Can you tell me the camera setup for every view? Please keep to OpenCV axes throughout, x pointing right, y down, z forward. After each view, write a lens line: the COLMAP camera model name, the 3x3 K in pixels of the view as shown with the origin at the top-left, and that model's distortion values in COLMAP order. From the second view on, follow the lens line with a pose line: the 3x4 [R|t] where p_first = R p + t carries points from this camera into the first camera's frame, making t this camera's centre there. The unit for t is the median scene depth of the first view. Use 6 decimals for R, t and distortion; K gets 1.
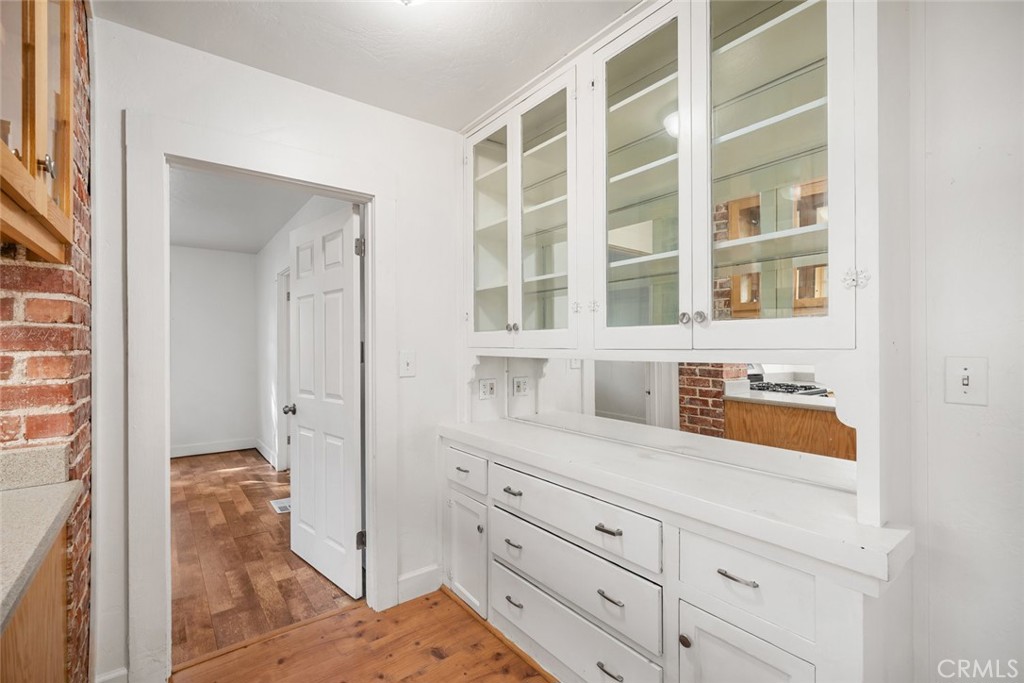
lens RADIAL K [[444.2, 0, 502.8], [0, 444.2, 341.4], [0, 0, 1]] dist [-0.003548, -0.000845]
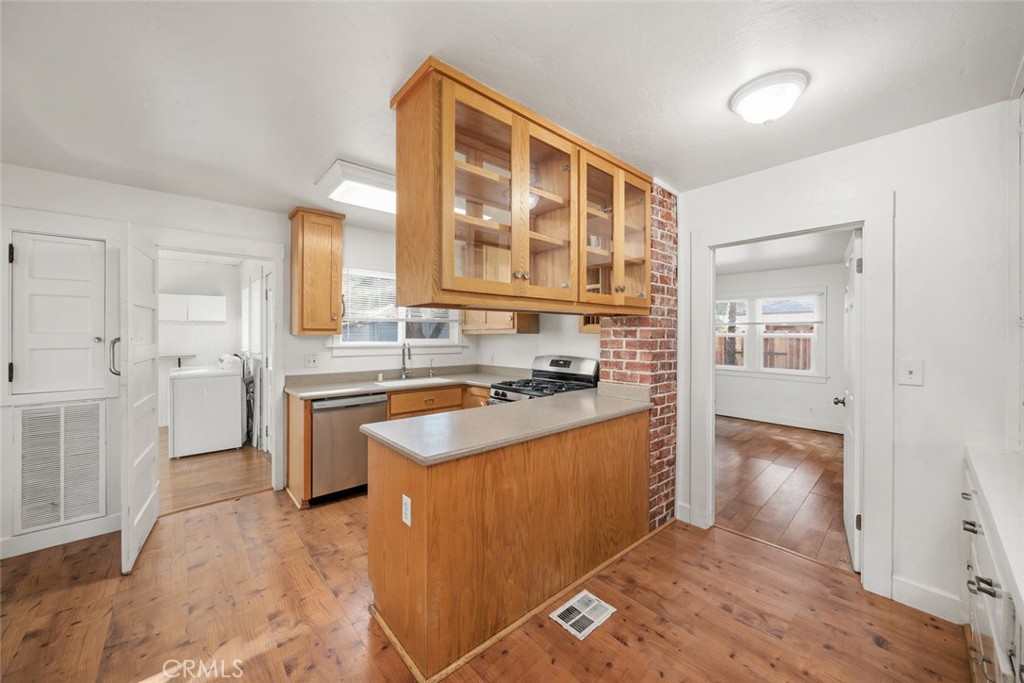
lens RADIAL K [[376.5, 0, 510.5], [0, 376.5, 334.4], [0, 0, 1]] dist [-0.003178, -0.000405]
pose [[0.082220, 0.000225, -0.996614, 0.666972], [-0.000619, 1.000000, 0.000175, -0.041695], [0.996614, 0.000603, 0.082221, 0.028020]]
